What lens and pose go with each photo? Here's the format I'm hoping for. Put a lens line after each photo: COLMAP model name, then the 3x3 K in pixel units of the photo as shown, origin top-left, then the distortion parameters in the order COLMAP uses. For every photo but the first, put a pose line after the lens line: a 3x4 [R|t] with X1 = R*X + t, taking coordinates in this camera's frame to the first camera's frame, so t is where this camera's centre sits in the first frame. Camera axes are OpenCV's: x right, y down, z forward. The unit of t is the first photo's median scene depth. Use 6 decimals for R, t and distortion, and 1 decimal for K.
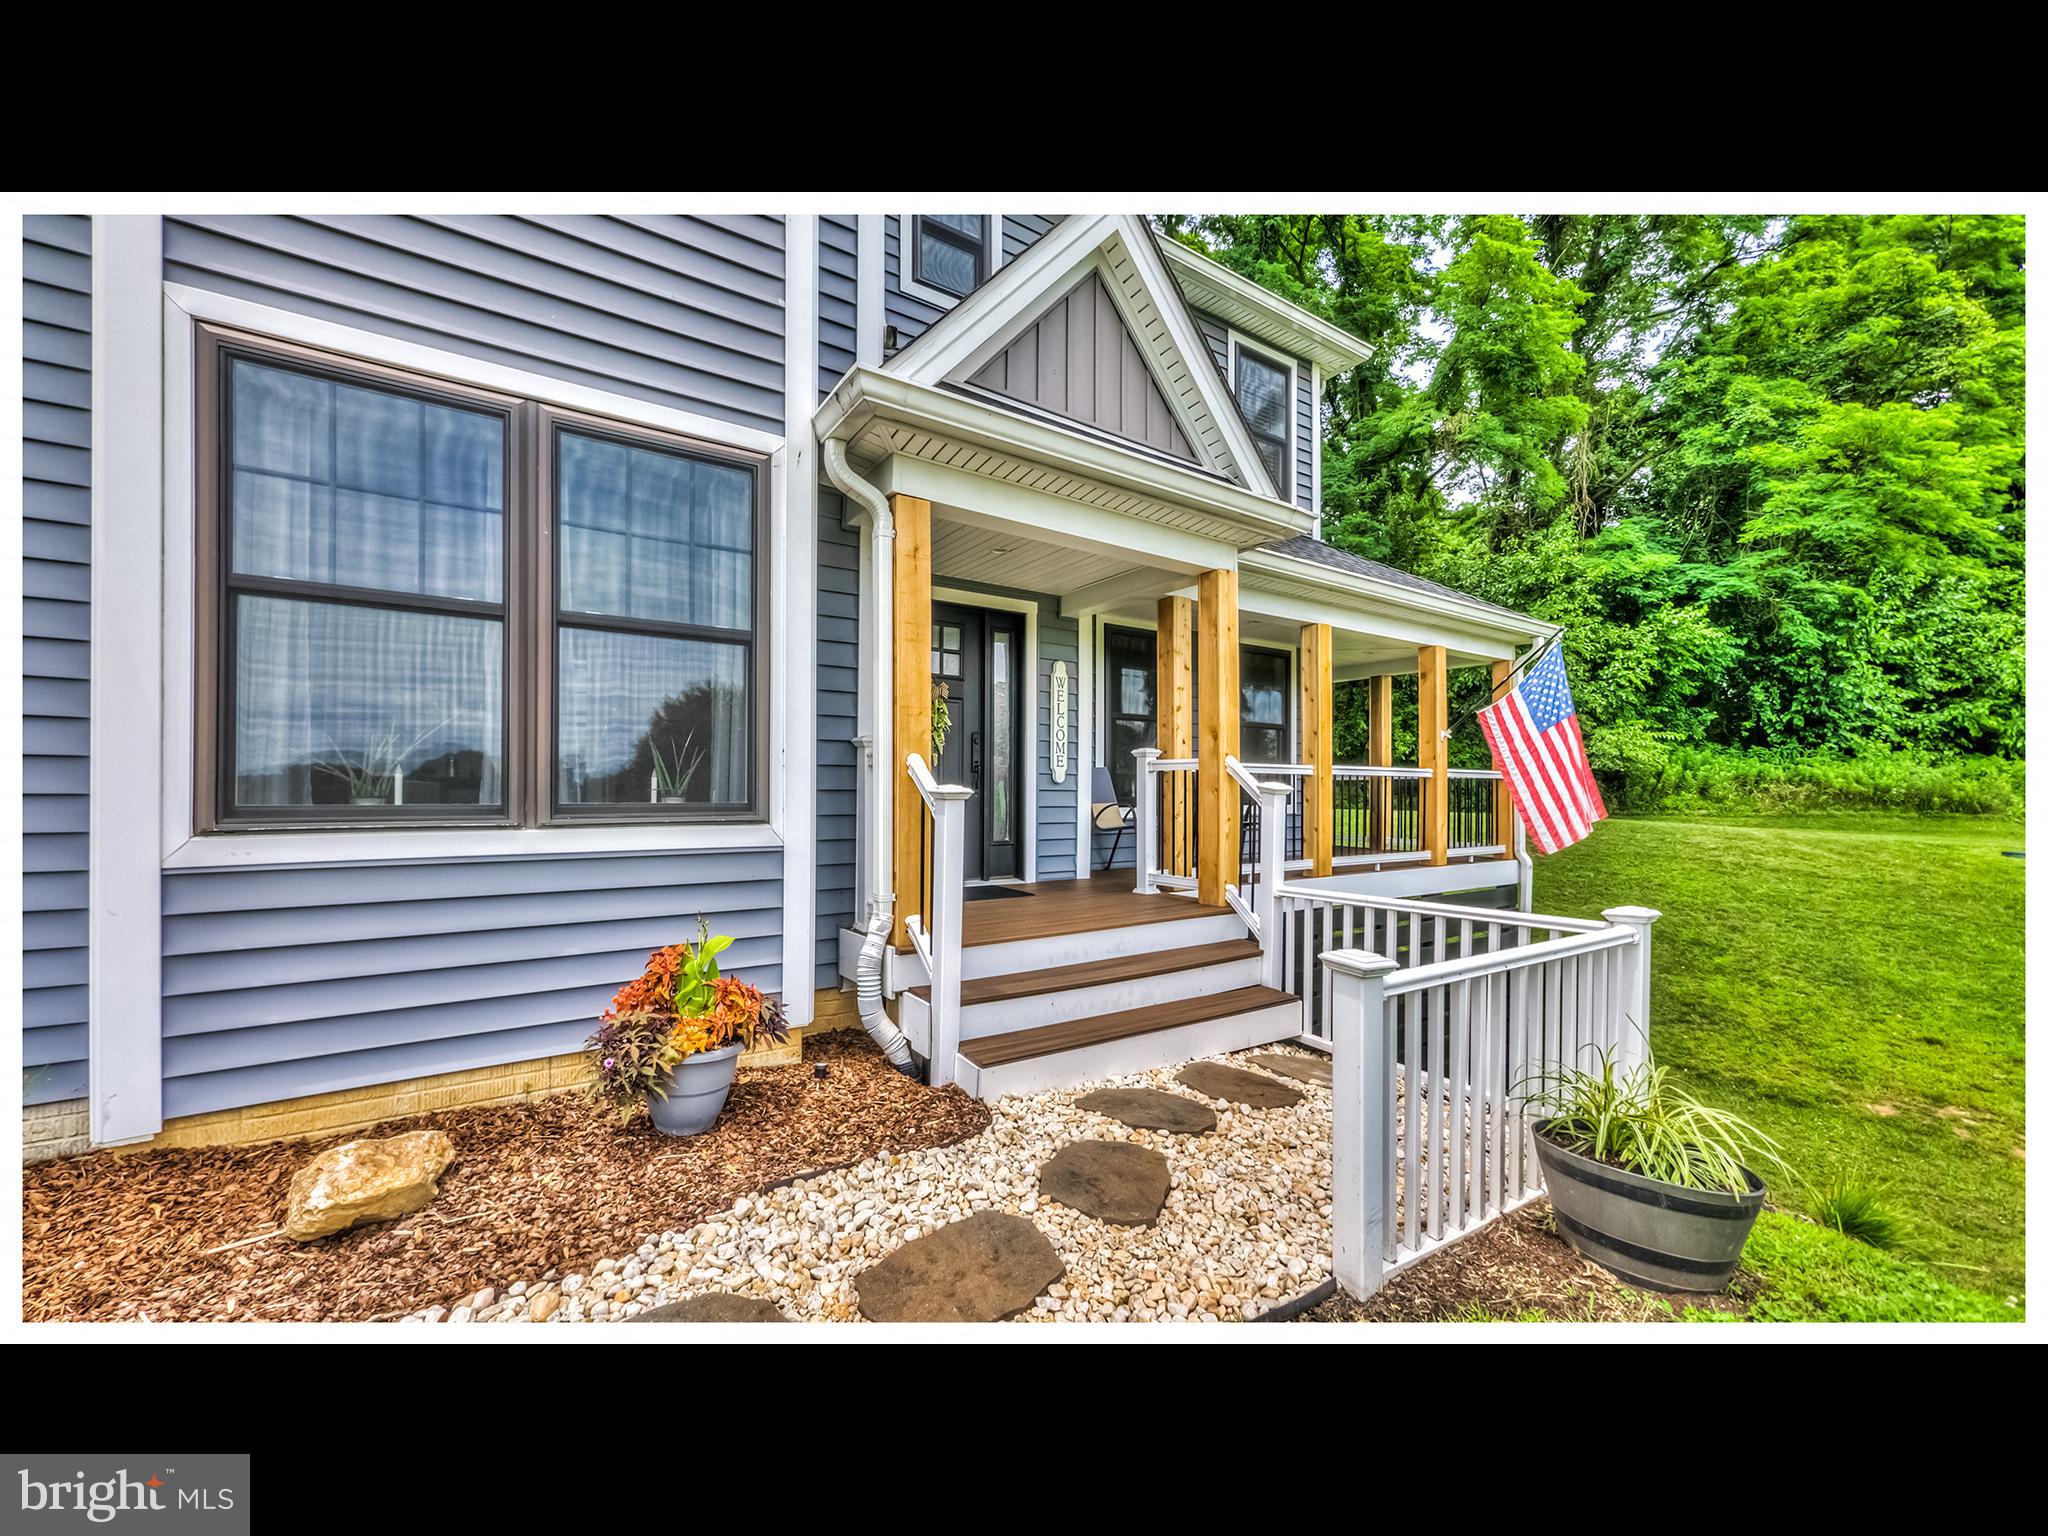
lens RADIAL K [[818.4, 0, 1024.0], [0, 818.4, 768.0], [0, 0, 1]] dist [0.003261, 0.000438]
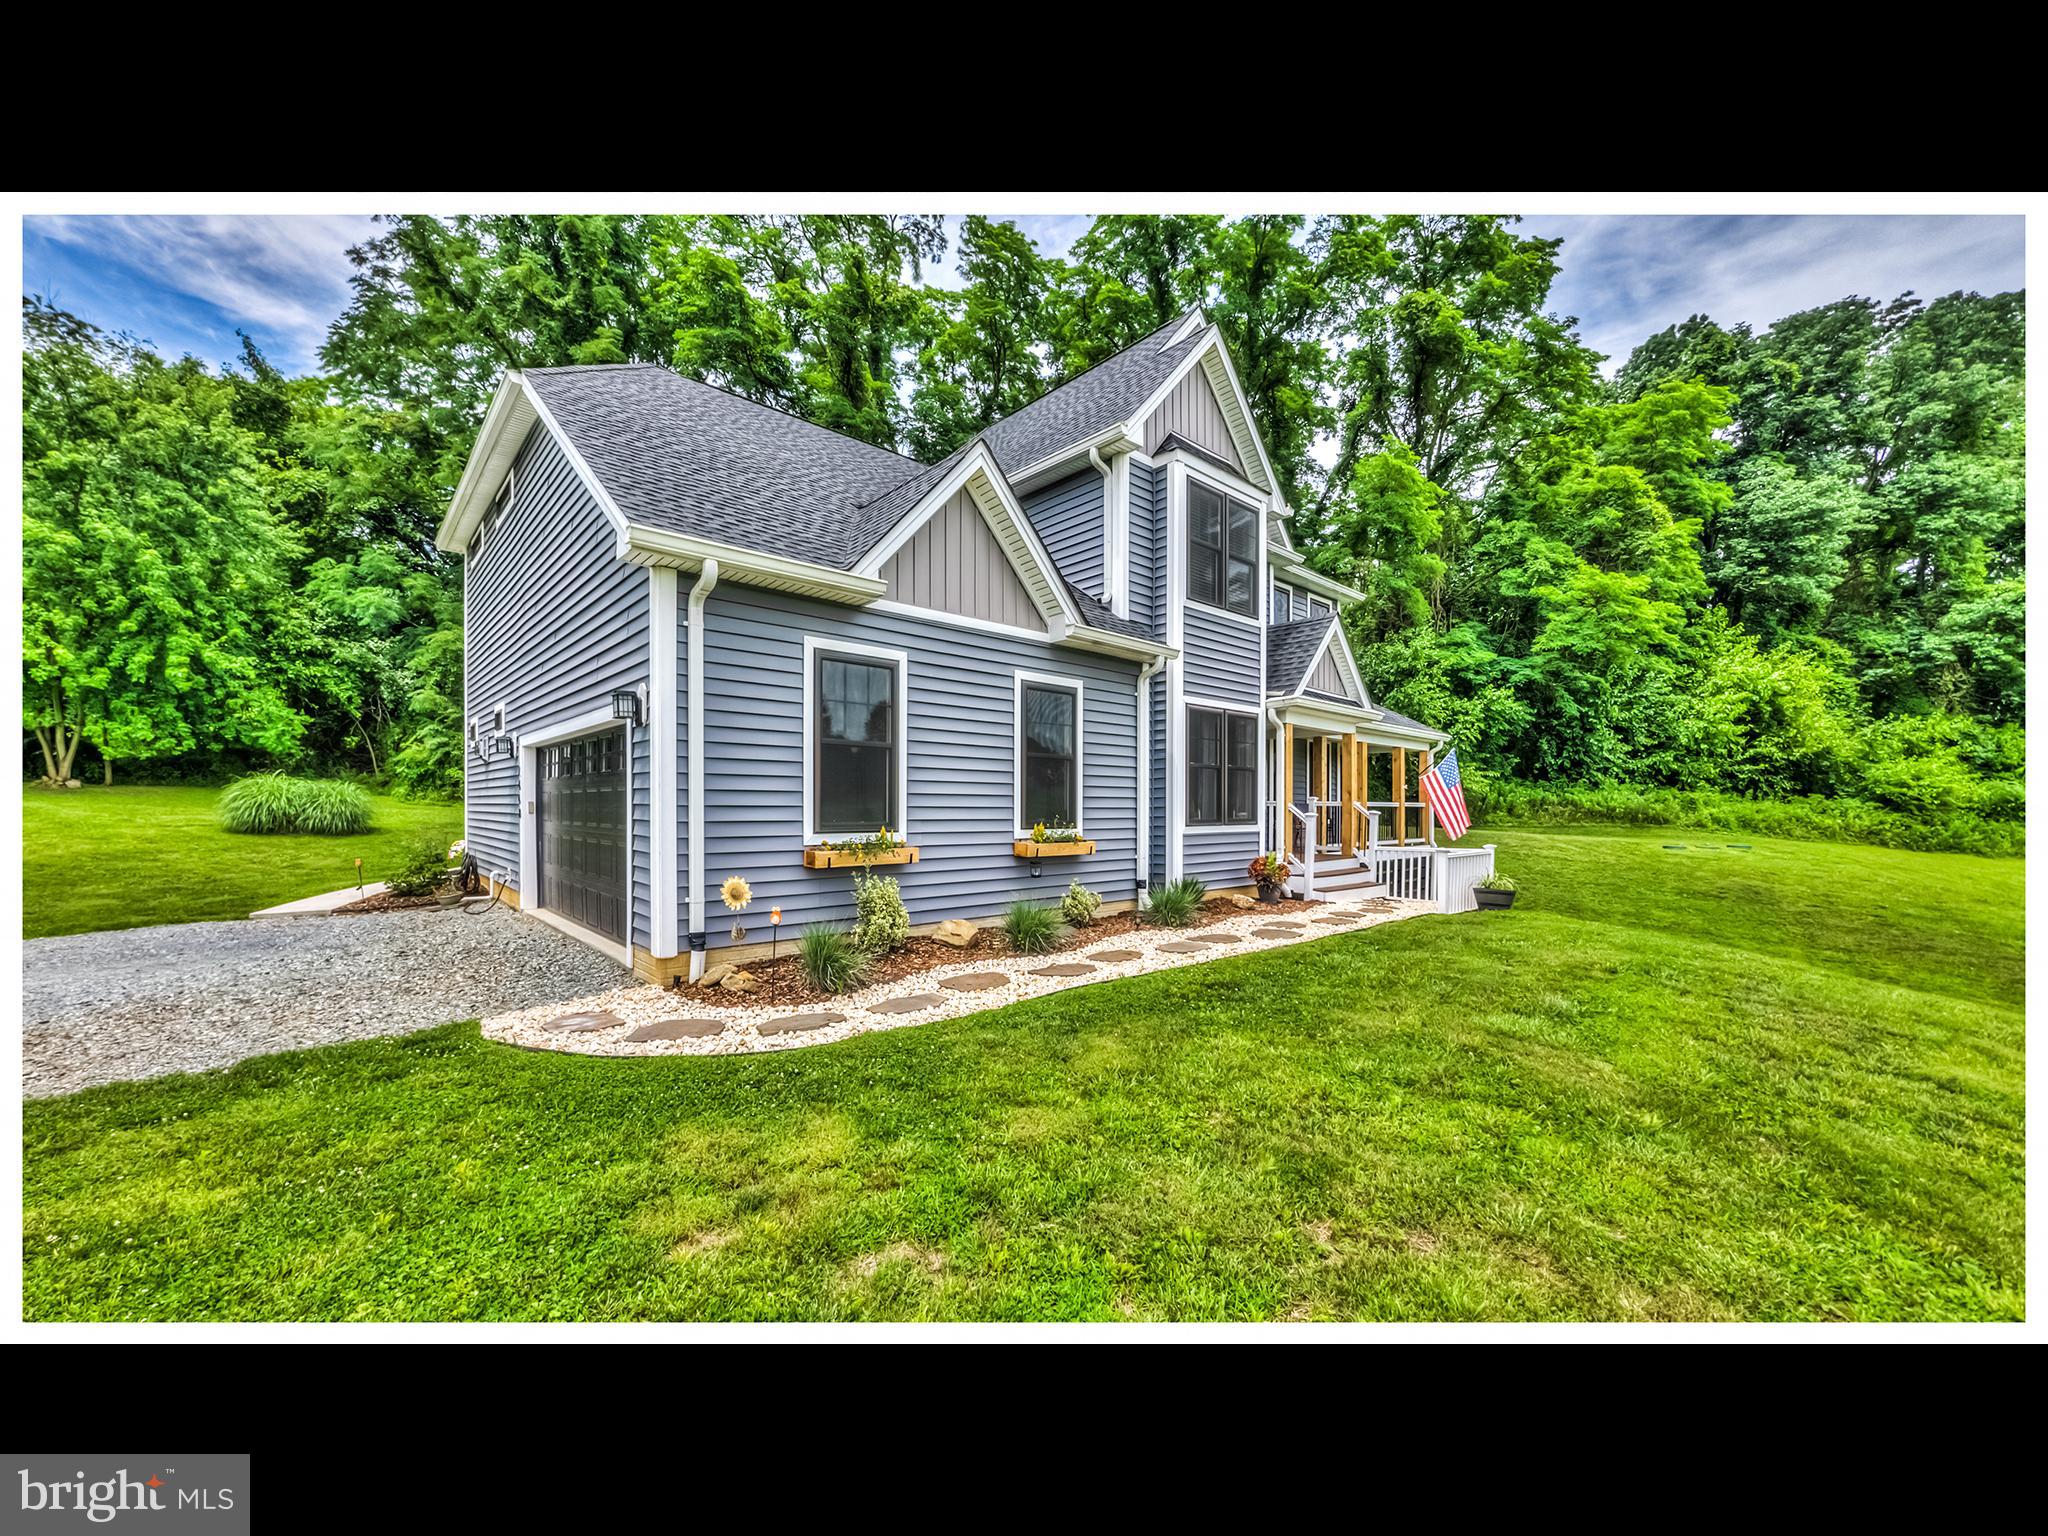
lens RADIAL K [[827.6, 0, 1029.0], [0, 827.6, 789.2], [0, 0, 1]] dist [-0.000686, -0.000049]
pose [[0.986761, 0.003358, 0.162149, -0.289103], [-0.004226, 0.999979, 0.005009, -0.014415], [-0.162129, -0.005628, 0.986754, -0.354208]]
